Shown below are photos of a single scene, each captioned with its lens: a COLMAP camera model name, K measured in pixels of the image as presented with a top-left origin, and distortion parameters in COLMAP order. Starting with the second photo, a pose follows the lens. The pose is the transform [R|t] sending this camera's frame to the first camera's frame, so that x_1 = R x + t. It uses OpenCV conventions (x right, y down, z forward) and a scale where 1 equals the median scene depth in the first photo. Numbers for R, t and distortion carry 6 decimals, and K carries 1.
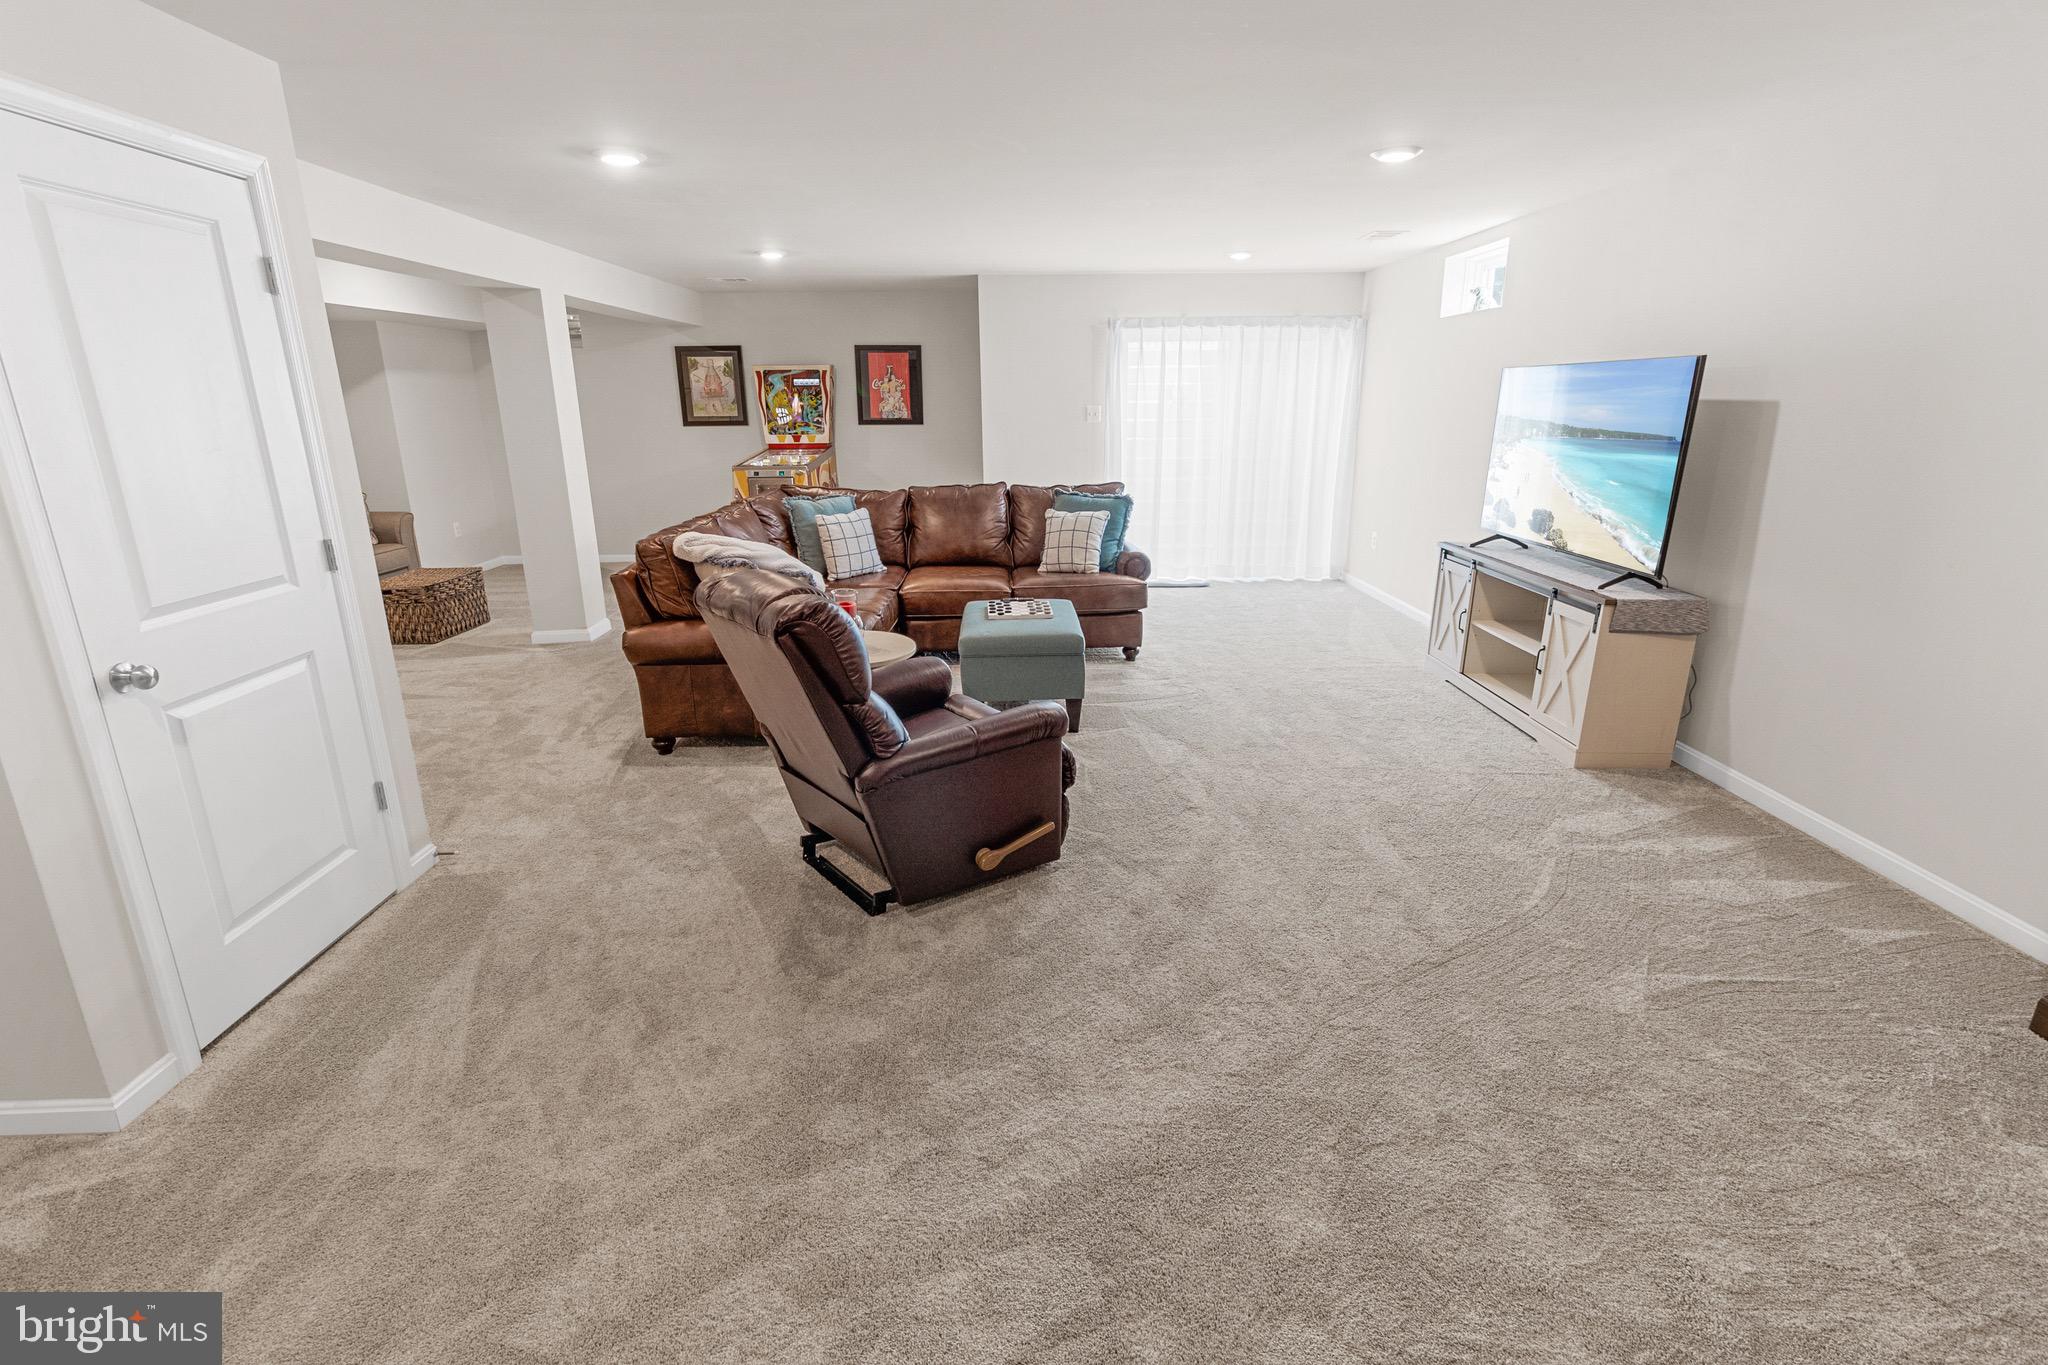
lens RADIAL K [[940.5, 0, 1026.9], [0, 940.5, 672.5], [0, 0, 1]] dist [0.002098, 0.000361]
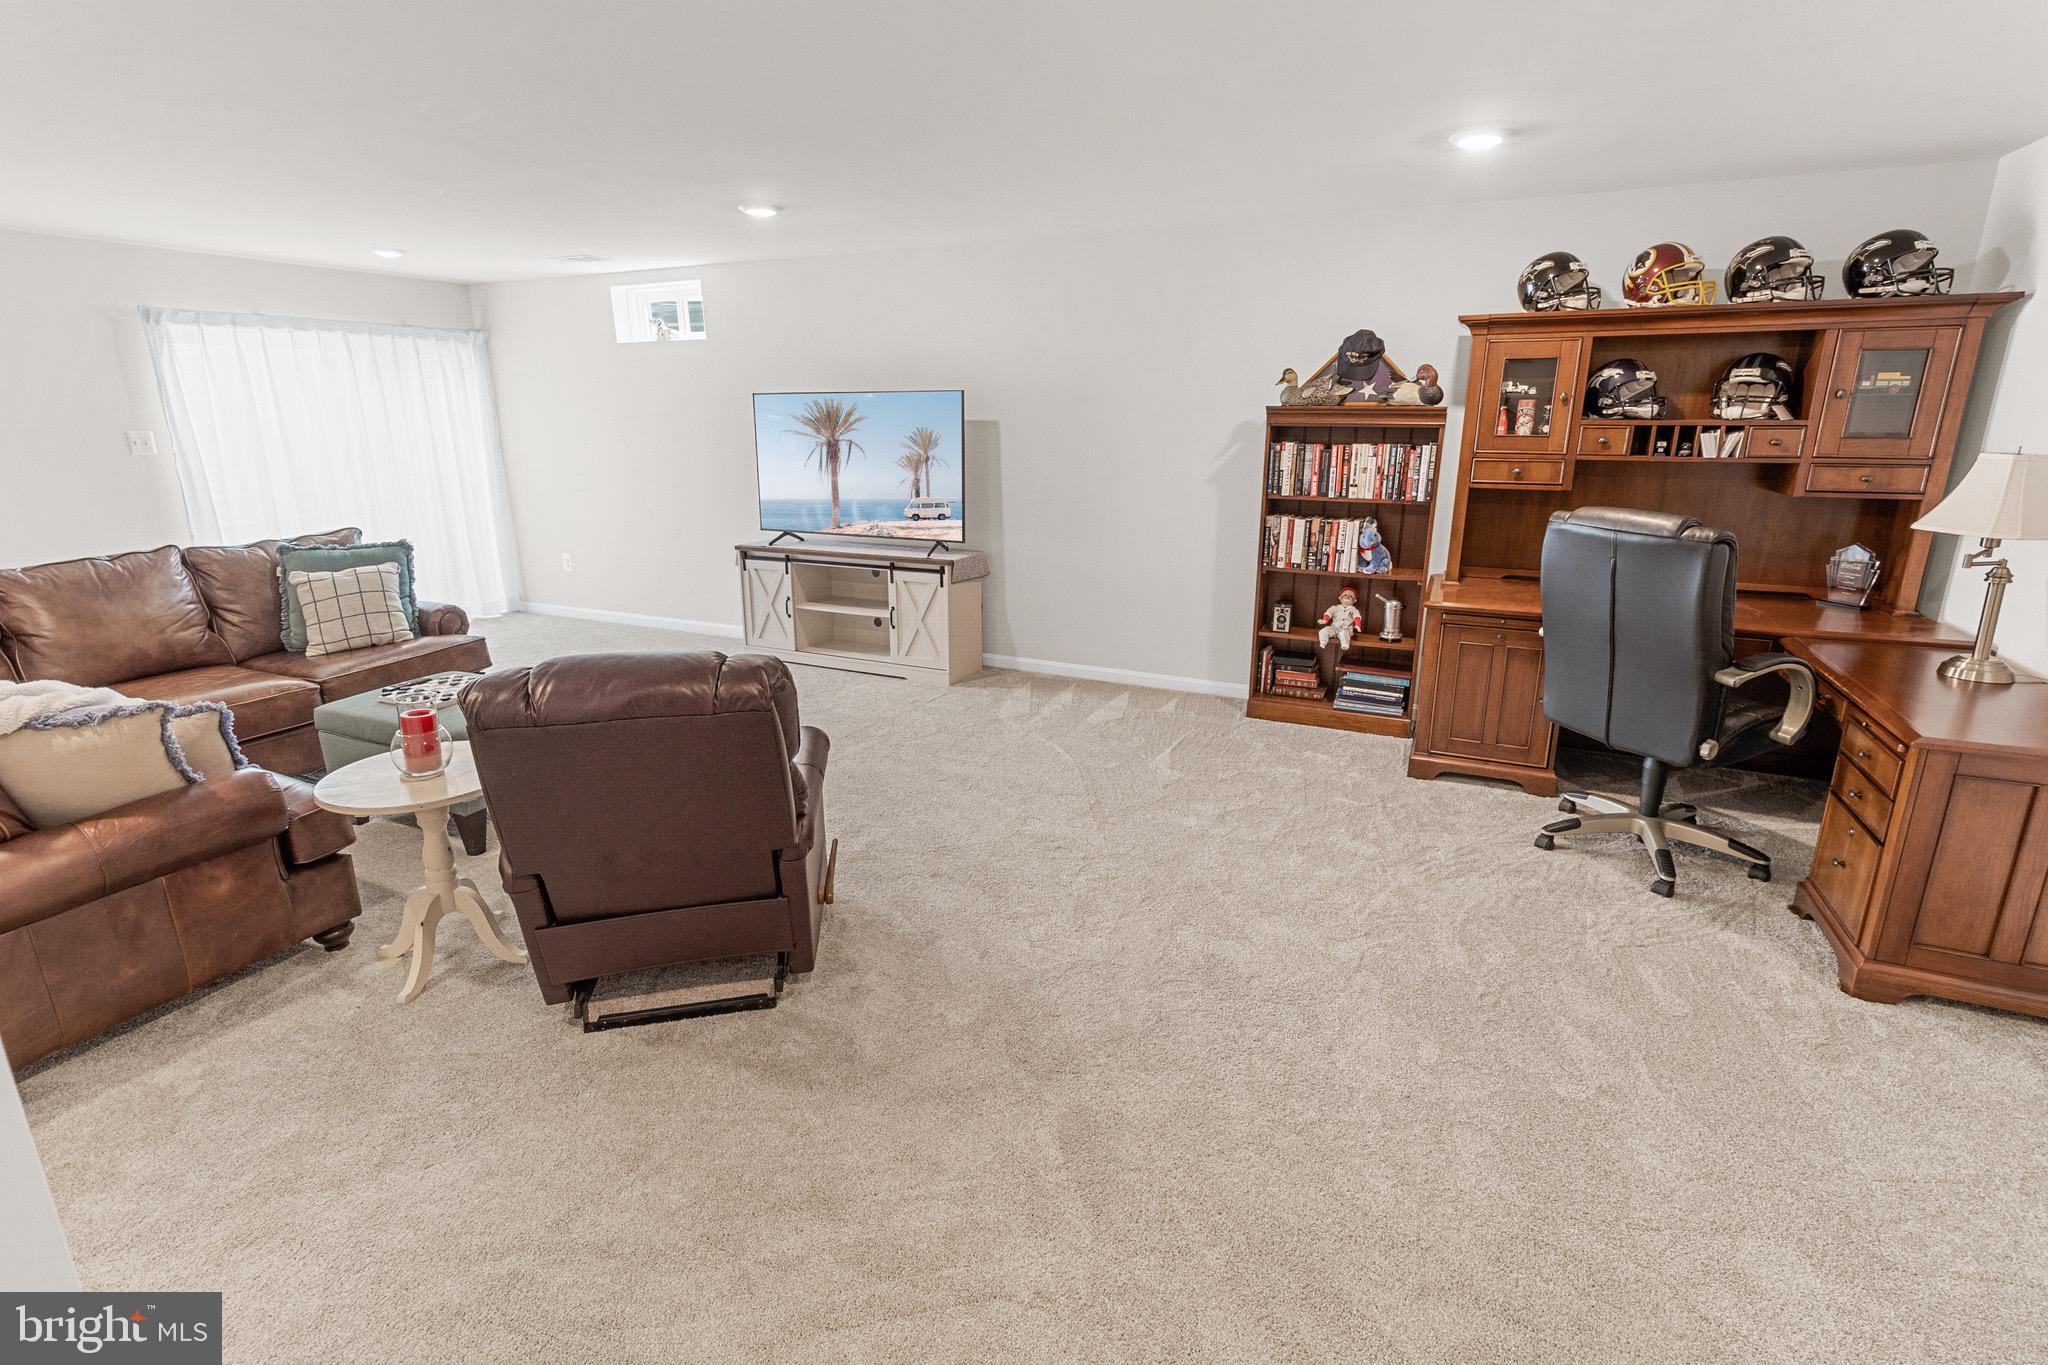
lens RADIAL K [[940.5, 0, 1035.7], [0, 940.5, 675.4], [0, 0, 1]] dist [0.002098, 0.000361]
pose [[0.434322, -0.243525, 0.867214, -0.552626], [0.254629, 0.956686, 0.141126, -0.075280], [-0.864019, 0.159524, 0.477518, 0.229575]]
